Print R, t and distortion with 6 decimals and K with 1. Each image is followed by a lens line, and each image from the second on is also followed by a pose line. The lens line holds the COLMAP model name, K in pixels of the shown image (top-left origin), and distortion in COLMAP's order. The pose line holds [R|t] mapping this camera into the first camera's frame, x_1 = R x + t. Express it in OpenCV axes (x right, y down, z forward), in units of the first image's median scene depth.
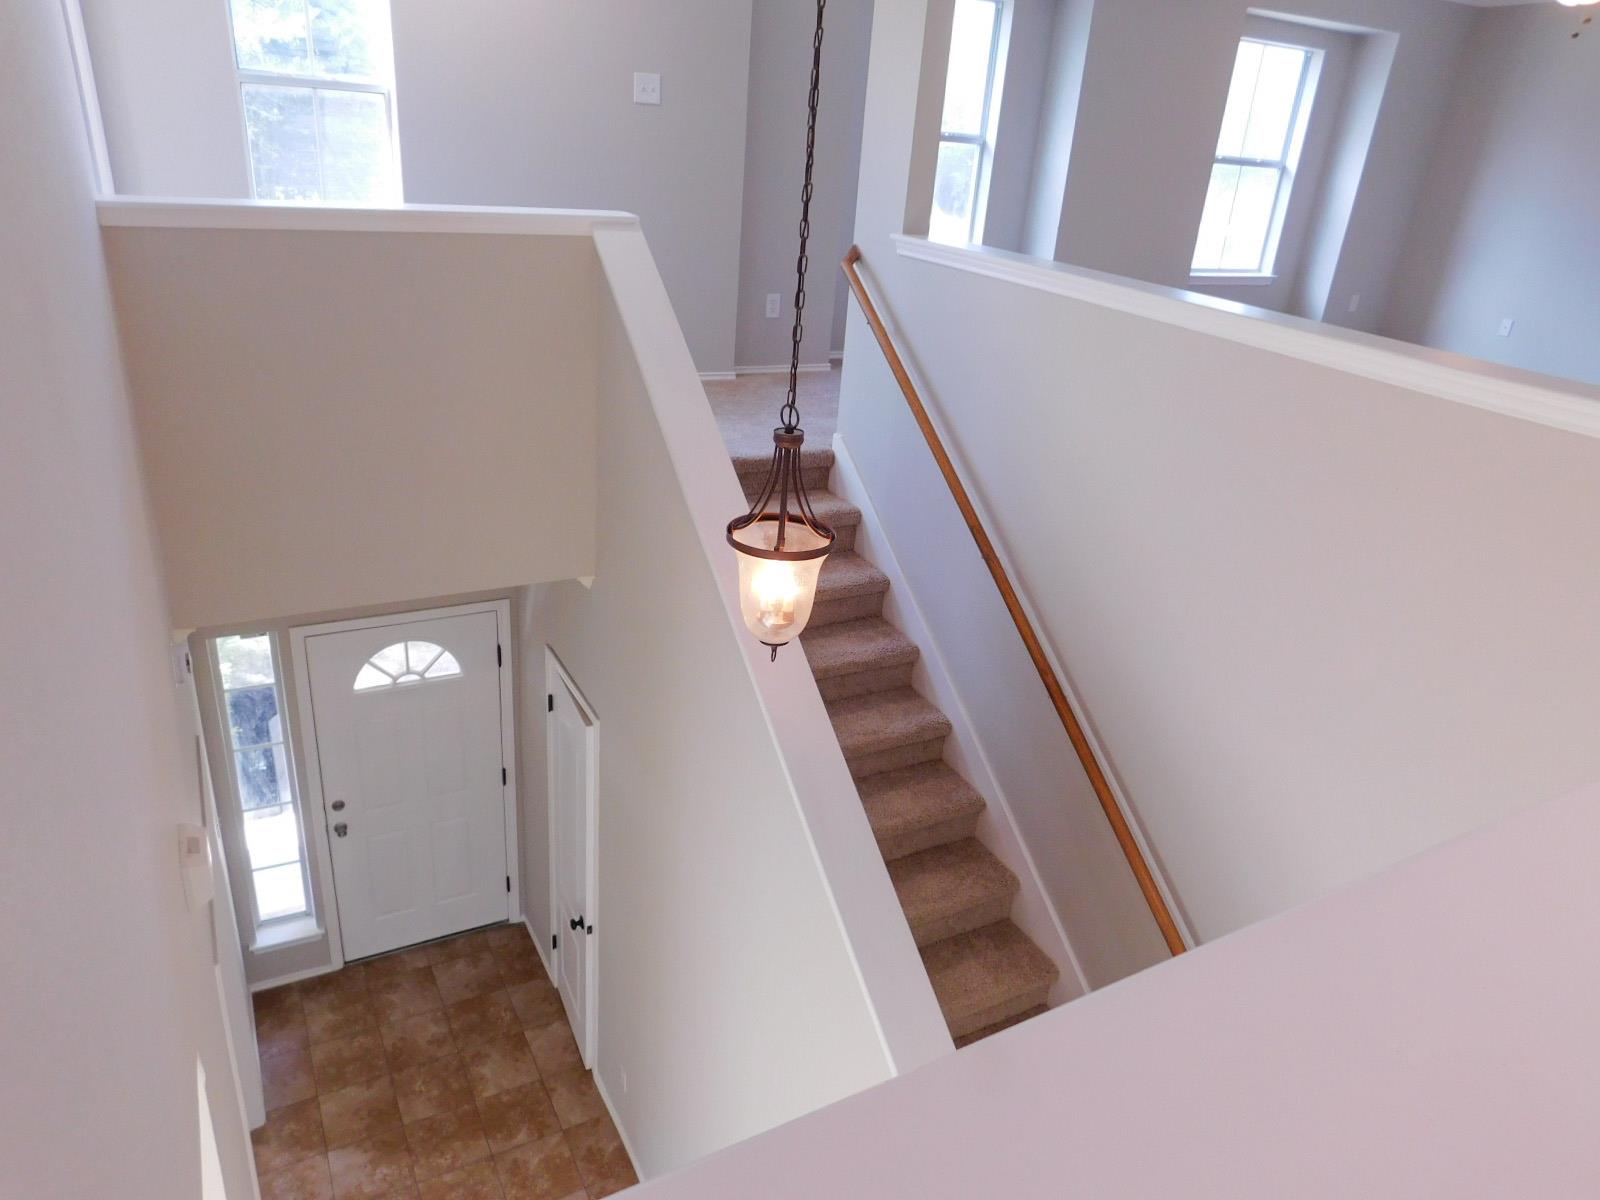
lens RADIAL K [[1112.0, 0, 800.0], [0, 1112.0, 600.0], [0, 0, 1]] dist [-0.059596, 0.064508]
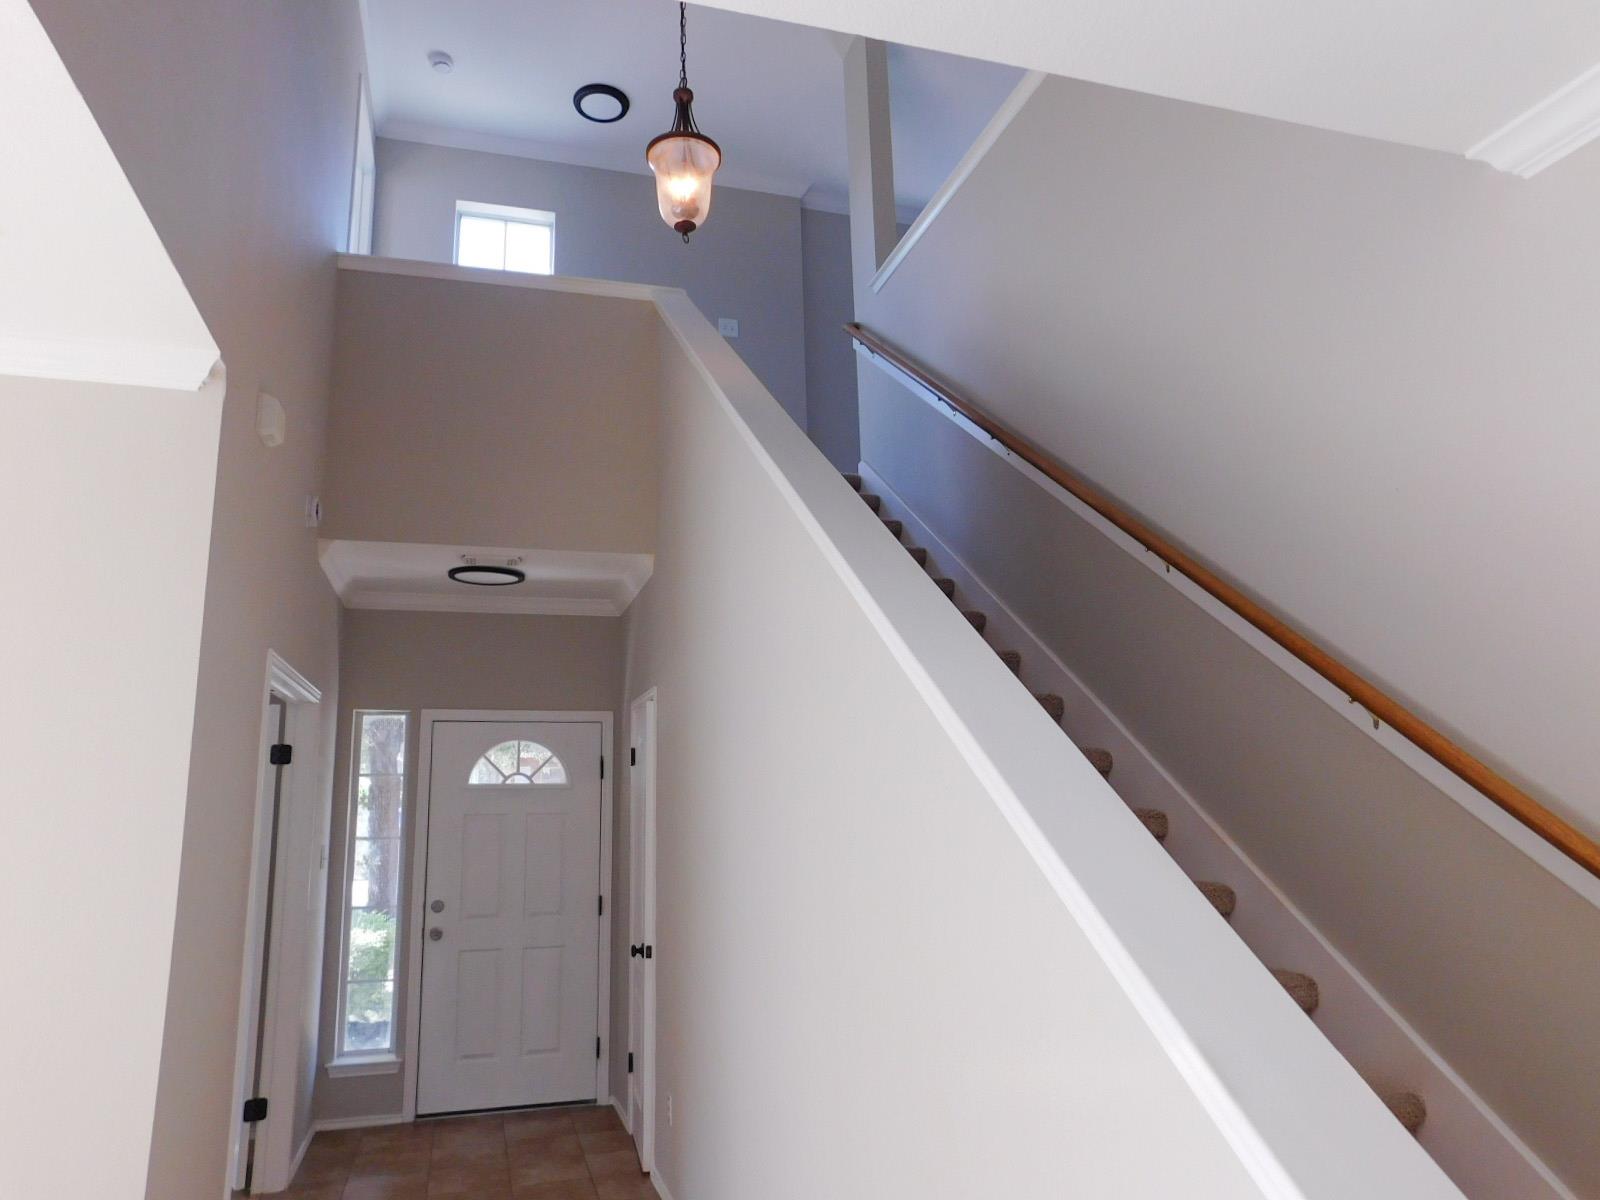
lens RADIAL K [[1112.0, 0, 800.0], [0, 1112.0, 600.0], [0, 0, 1]] dist [-0.059596, 0.064508]
pose [[0.973641, -0.139178, -0.180699, 0.138672], [0.003369, 0.800935, -0.598742, 0.581834], [0.228060, 0.582351, 0.780292, 0.107033]]
